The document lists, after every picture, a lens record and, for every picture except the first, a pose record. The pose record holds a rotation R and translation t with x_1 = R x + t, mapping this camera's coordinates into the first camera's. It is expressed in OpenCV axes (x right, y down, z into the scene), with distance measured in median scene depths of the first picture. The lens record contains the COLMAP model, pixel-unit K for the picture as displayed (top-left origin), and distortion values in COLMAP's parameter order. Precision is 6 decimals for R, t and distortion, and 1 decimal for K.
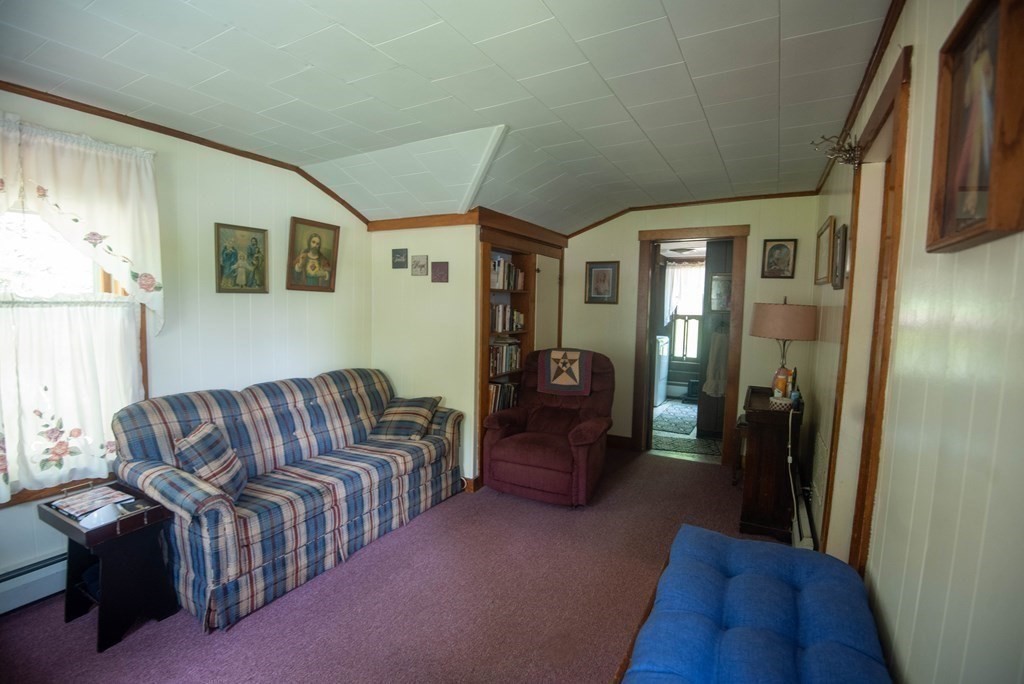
lens RADIAL K [[474.5, 0, 512.1], [0, 474.5, 339.9], [0, 0, 1]] dist [-0.021951, -0.009390]
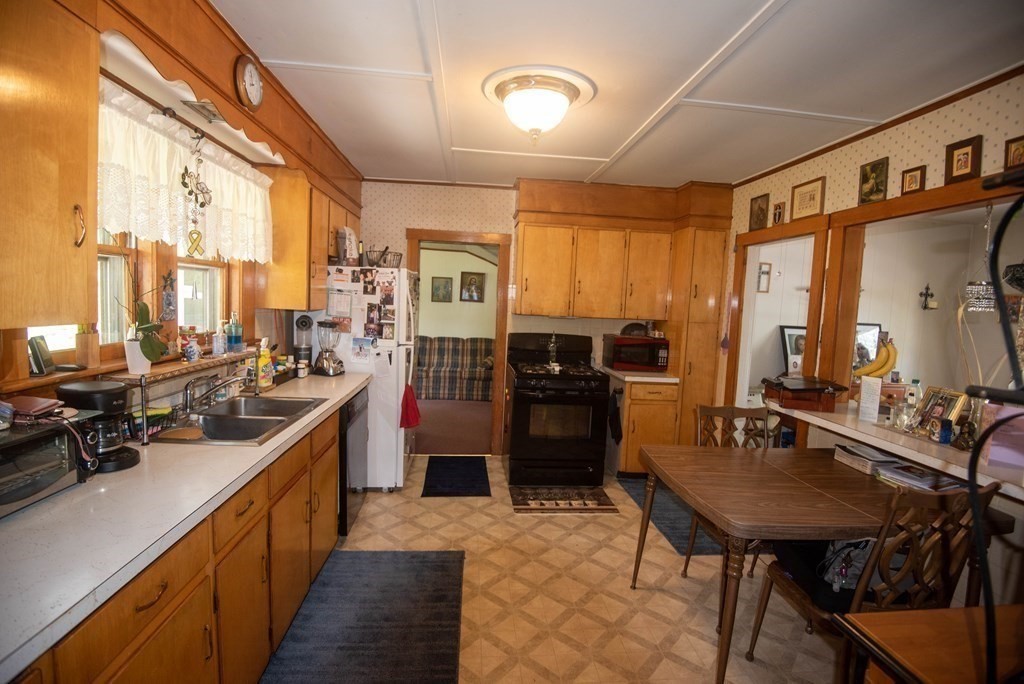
lens RADIAL K [[474.5, 0, 515.4], [0, 474.5, 336.8], [0, 0, 1]] dist [-0.021951, -0.009390]
pose [[0.568505, 0.069297, -0.819756, 1.843598], [-0.104591, 0.994448, 0.011530, 0.019087], [0.816004, 0.079184, 0.572596, -0.169941]]
